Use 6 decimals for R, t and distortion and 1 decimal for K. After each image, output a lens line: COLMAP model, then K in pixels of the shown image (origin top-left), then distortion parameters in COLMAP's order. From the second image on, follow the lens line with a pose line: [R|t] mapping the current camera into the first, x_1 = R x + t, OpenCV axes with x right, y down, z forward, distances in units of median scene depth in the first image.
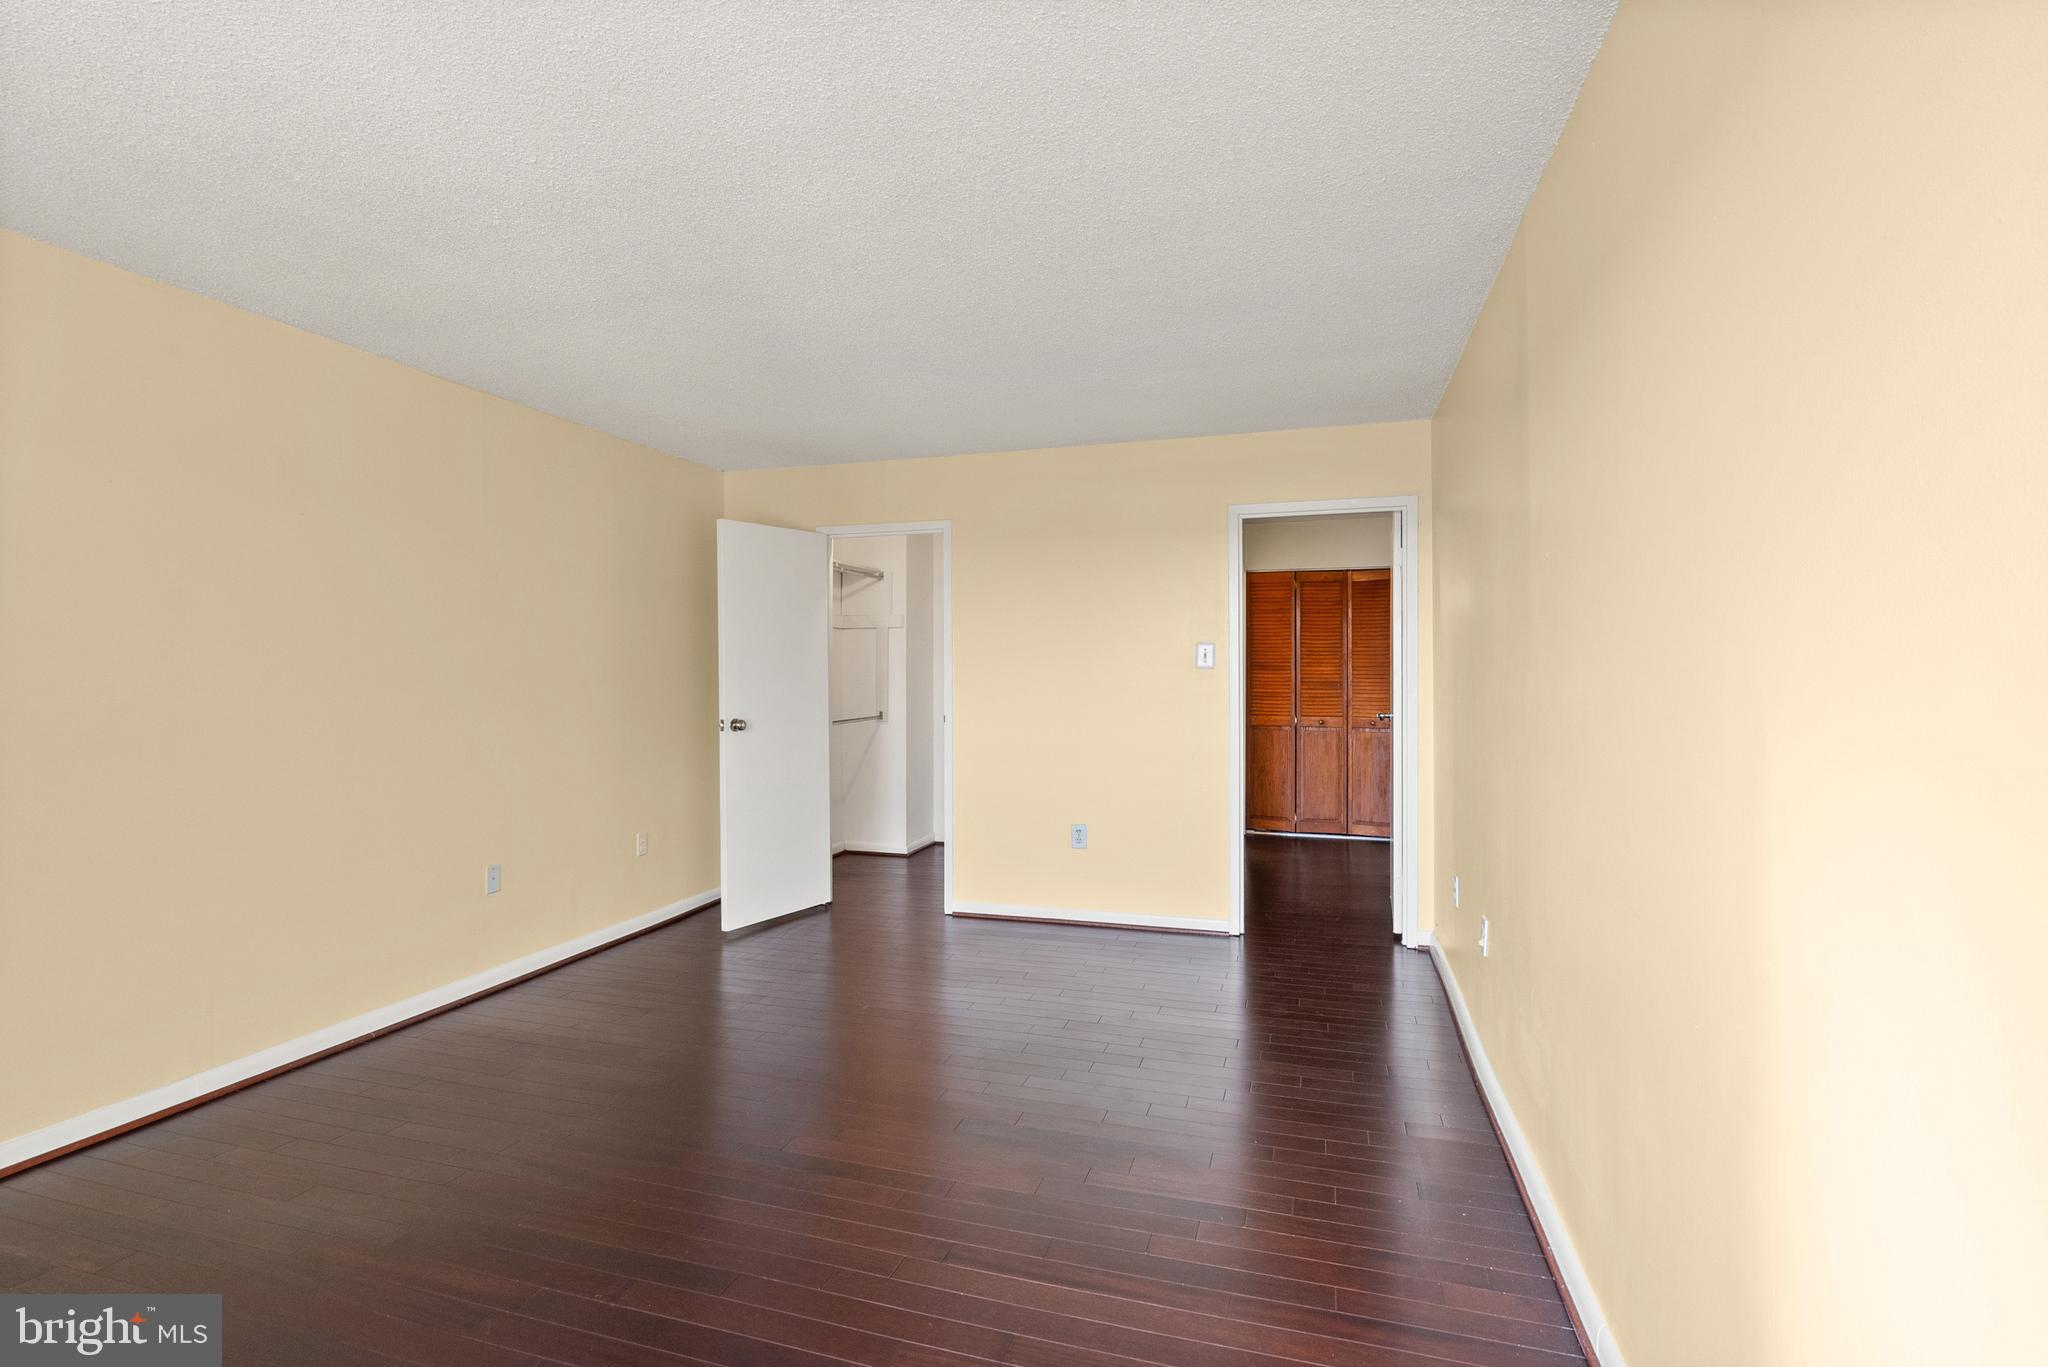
lens RADIAL K [[952.0, 0, 1026.9], [0, 952.0, 670.5], [0, 0, 1]] dist [-0.000277, 0.000611]
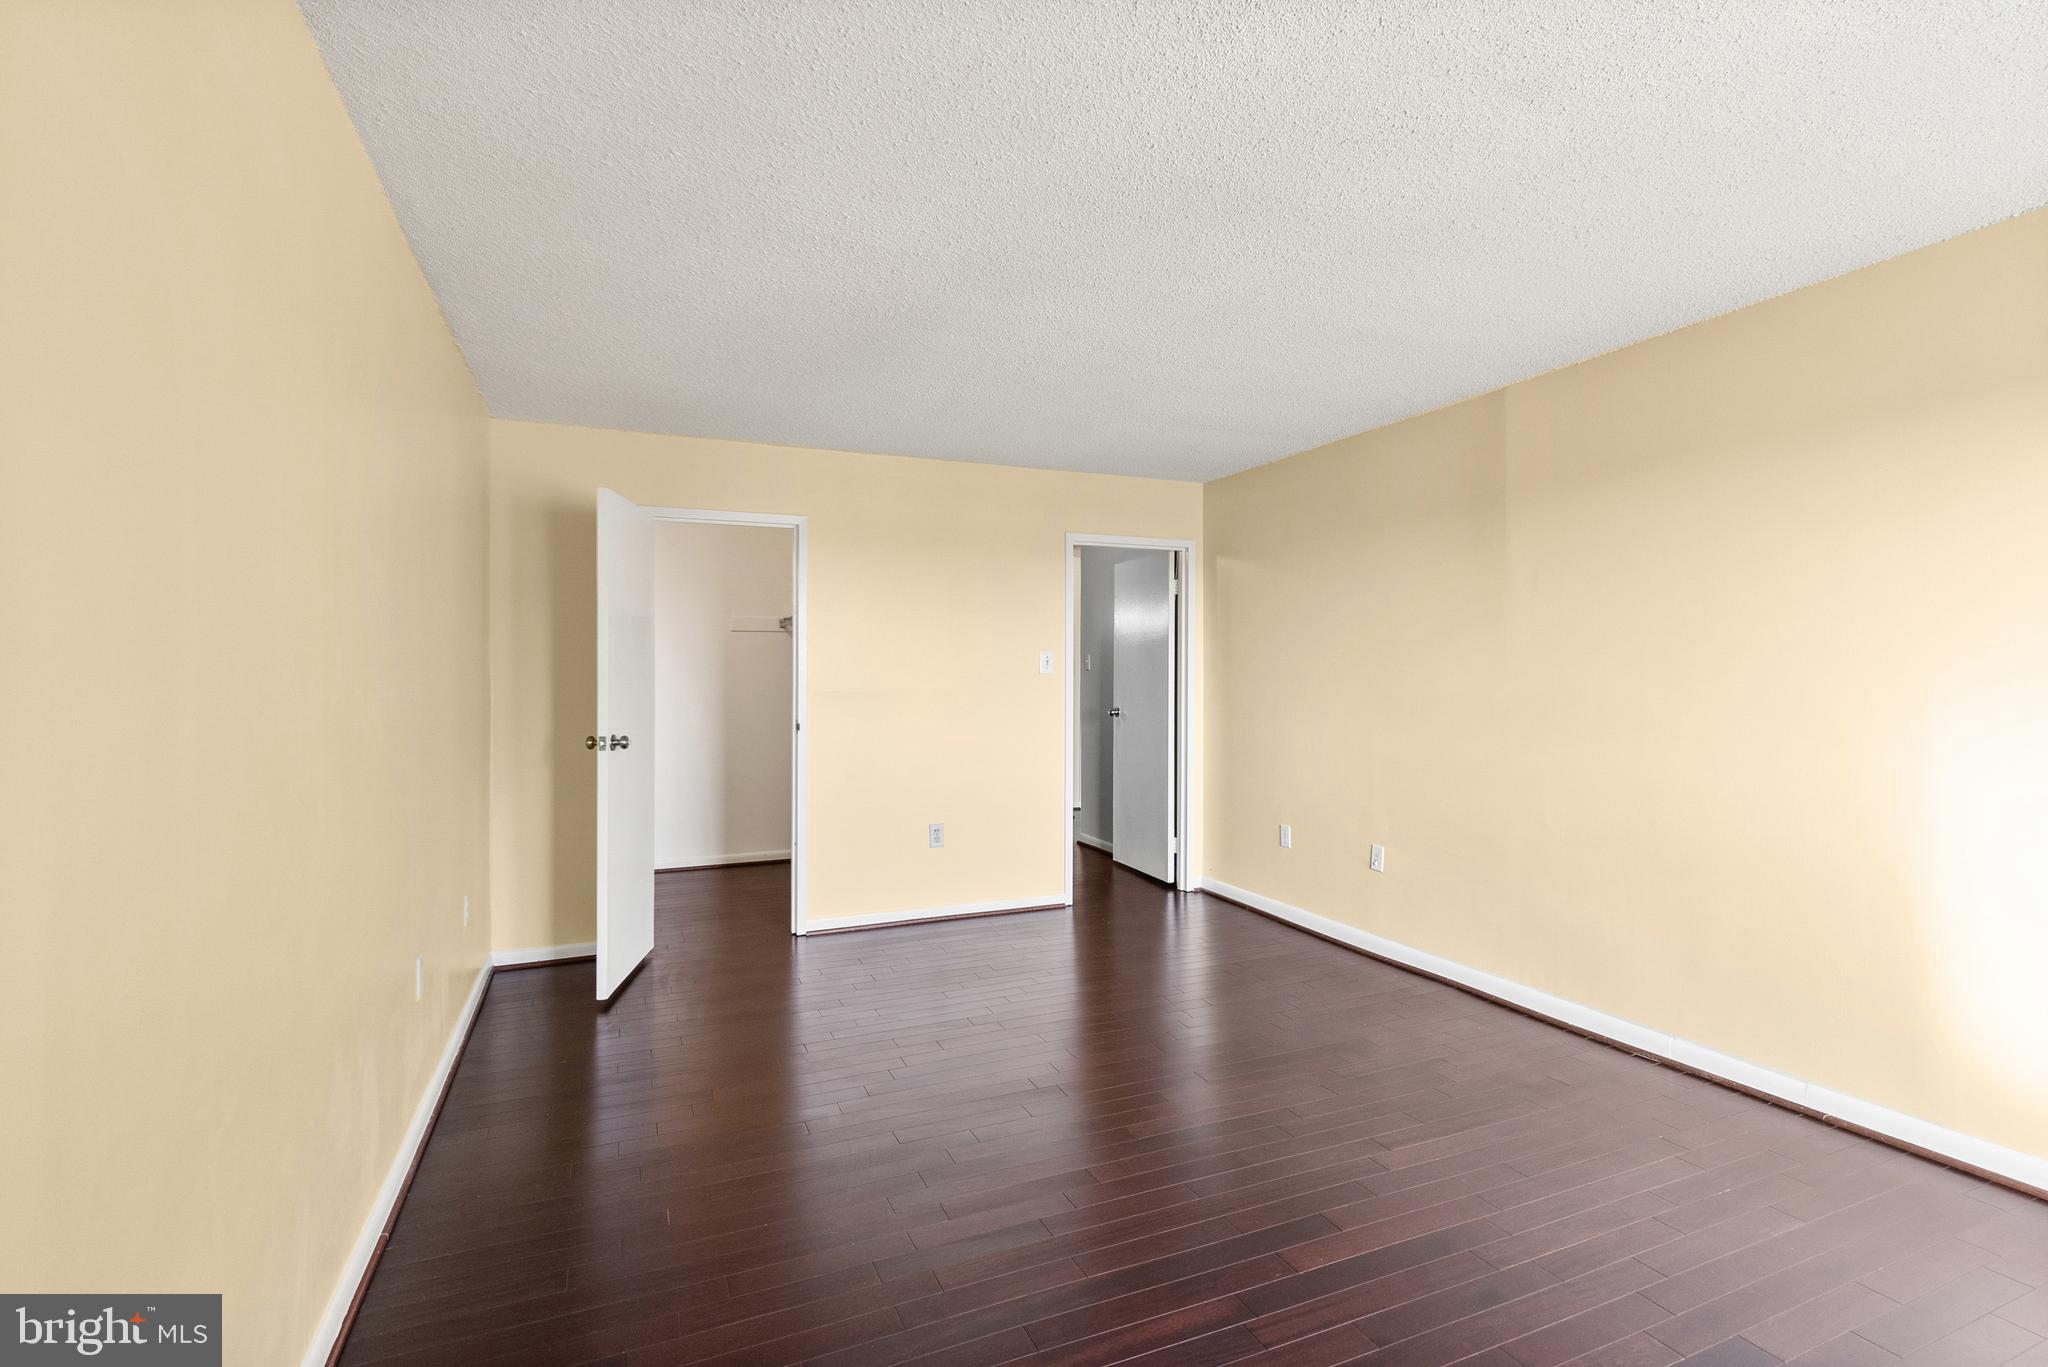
lens RADIAL K [[952.0, 0, 1026.9], [0, 952.0, 670.5], [0, 0, 1]] dist [-0.000277, 0.000611]
pose [[0.781376, 0.002198, 0.624057, -0.541844], [-0.001950, 0.999998, -0.001079, -0.004572], [-0.624058, -0.000374, 0.781378, 0.136577]]
